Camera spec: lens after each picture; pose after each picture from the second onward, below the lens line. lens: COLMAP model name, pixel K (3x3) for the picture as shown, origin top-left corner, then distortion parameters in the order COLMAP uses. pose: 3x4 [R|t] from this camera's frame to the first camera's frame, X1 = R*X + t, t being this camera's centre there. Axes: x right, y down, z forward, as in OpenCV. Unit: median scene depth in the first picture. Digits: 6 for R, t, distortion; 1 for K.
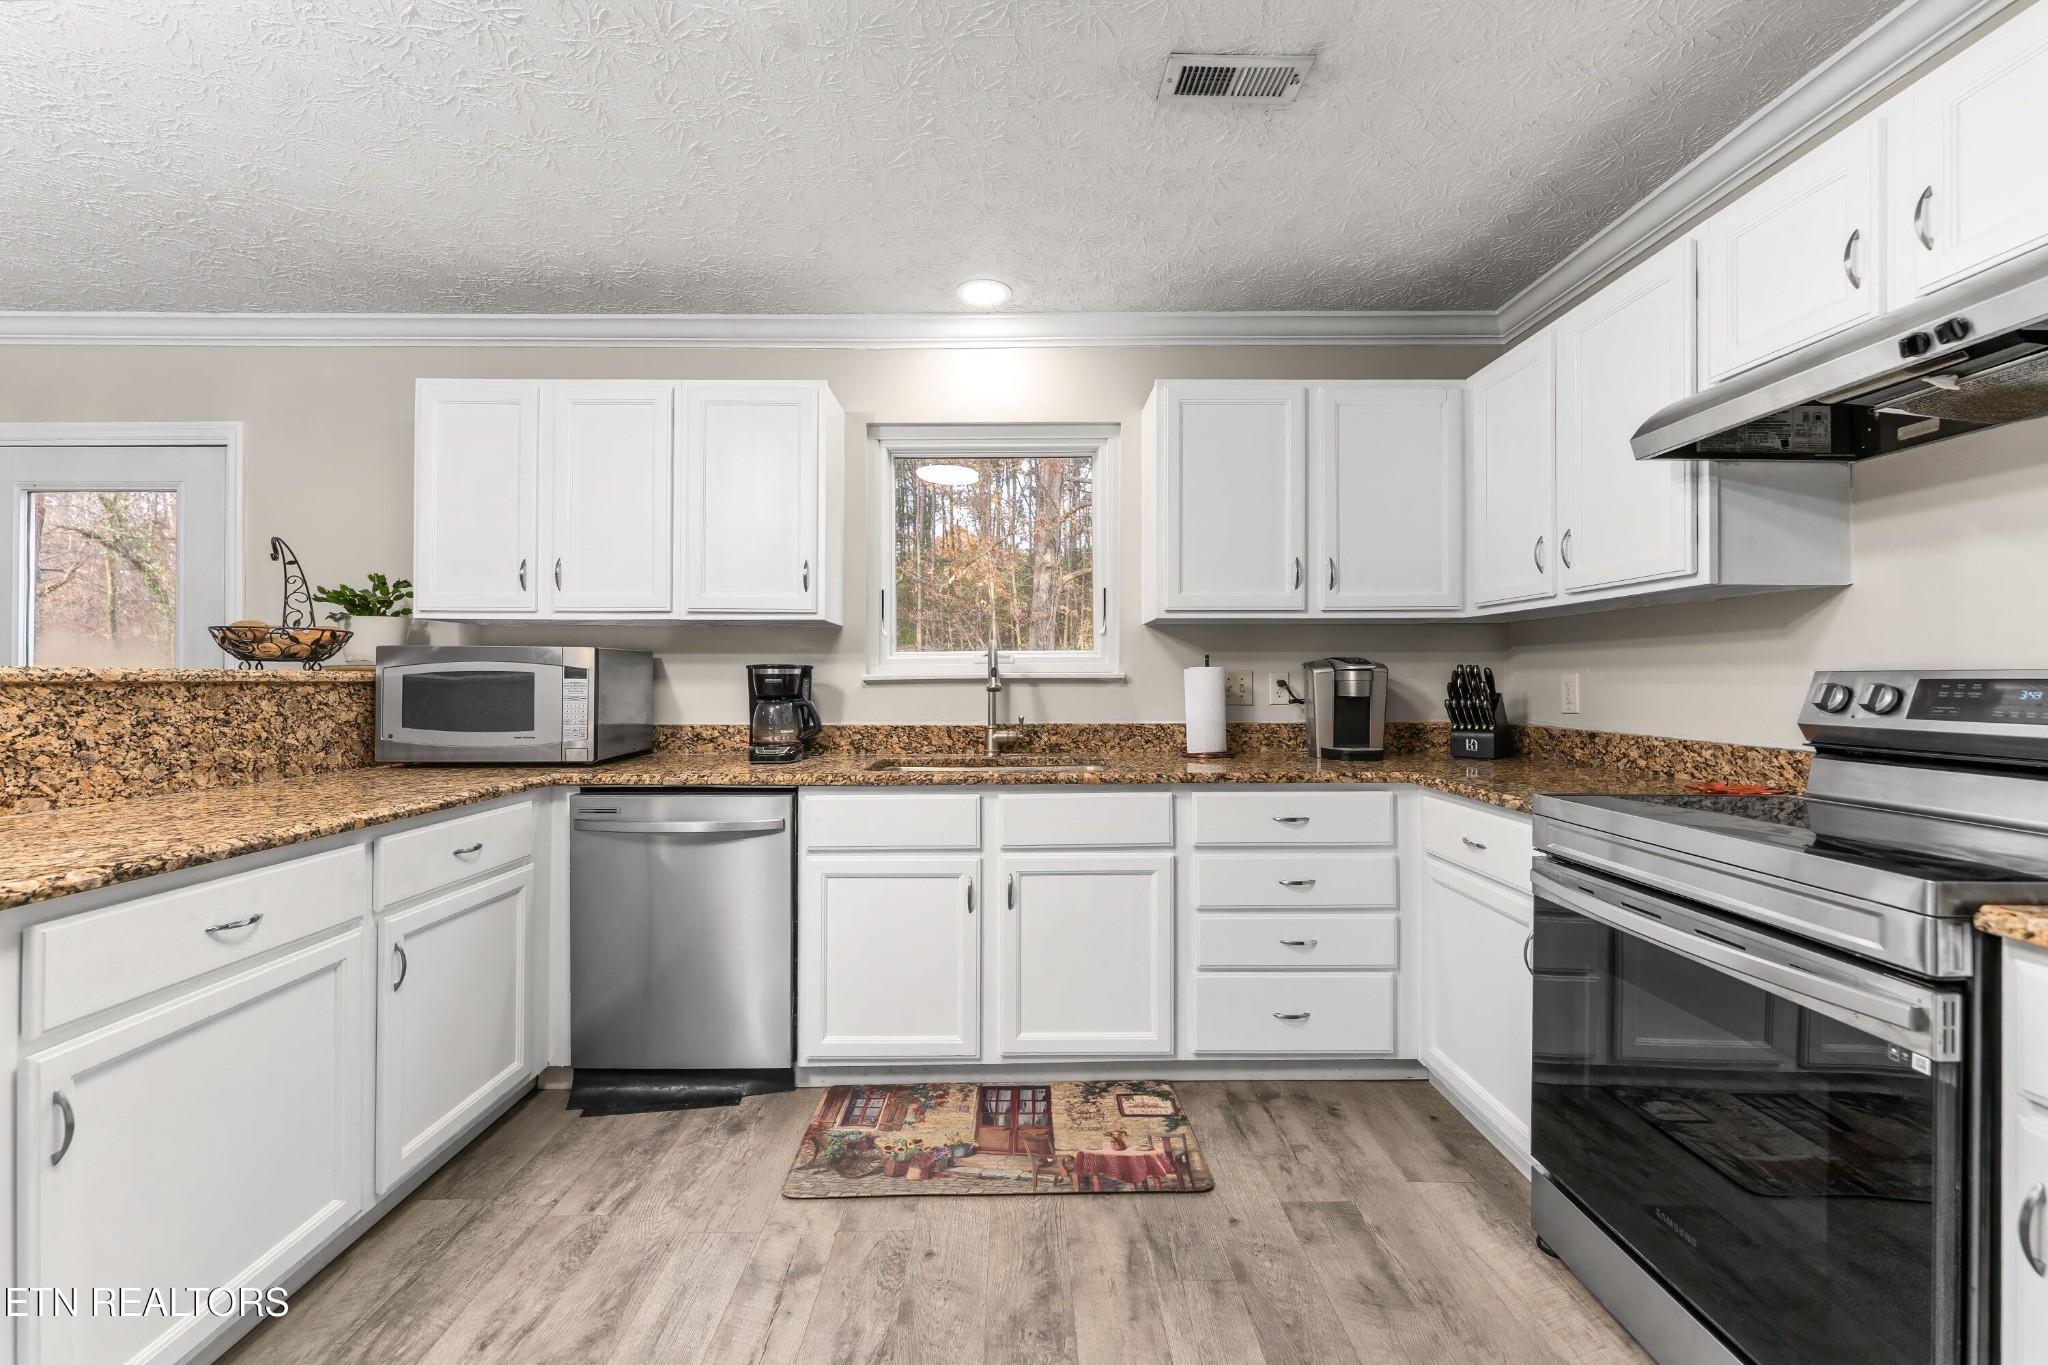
lens RADIAL K [[827.2, 0, 1031.7], [0, 827.2, 681.9], [0, 0, 1]] dist [0.000103, 0.000020]
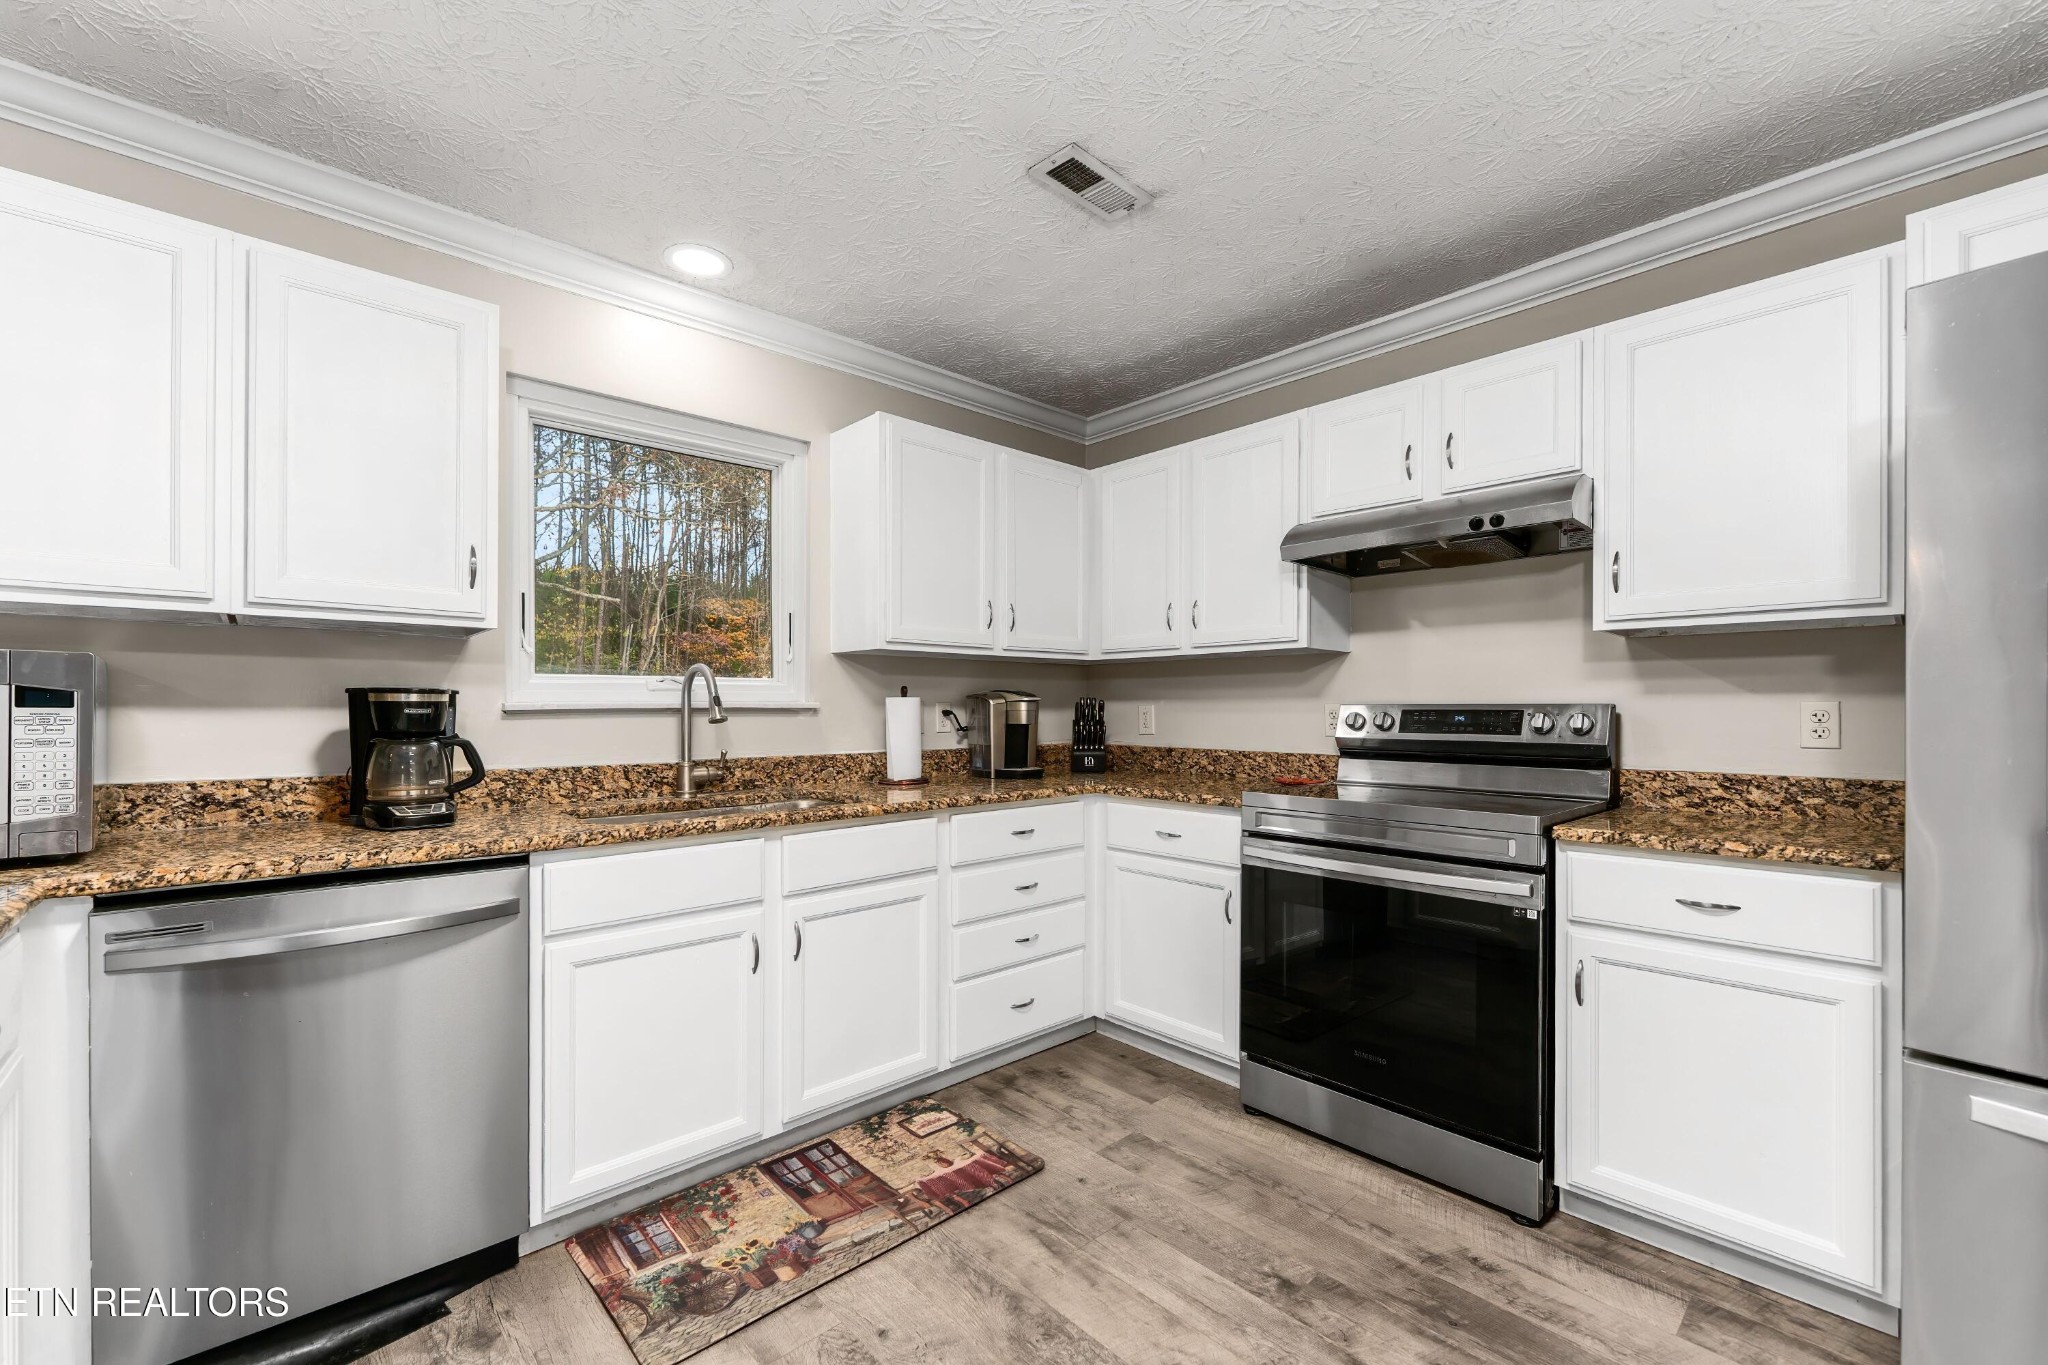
lens RADIAL K [[820.2, 0, 1018.0], [0, 820.2, 718.3], [0, 0, 1]] dist [0.000610, -0.000029]
pose [[0.753163, -0.006633, 0.657801, -0.441474], [0.001268, 0.999962, 0.008631, -0.000680], [-0.657833, -0.005666, 0.753143, 0.157167]]
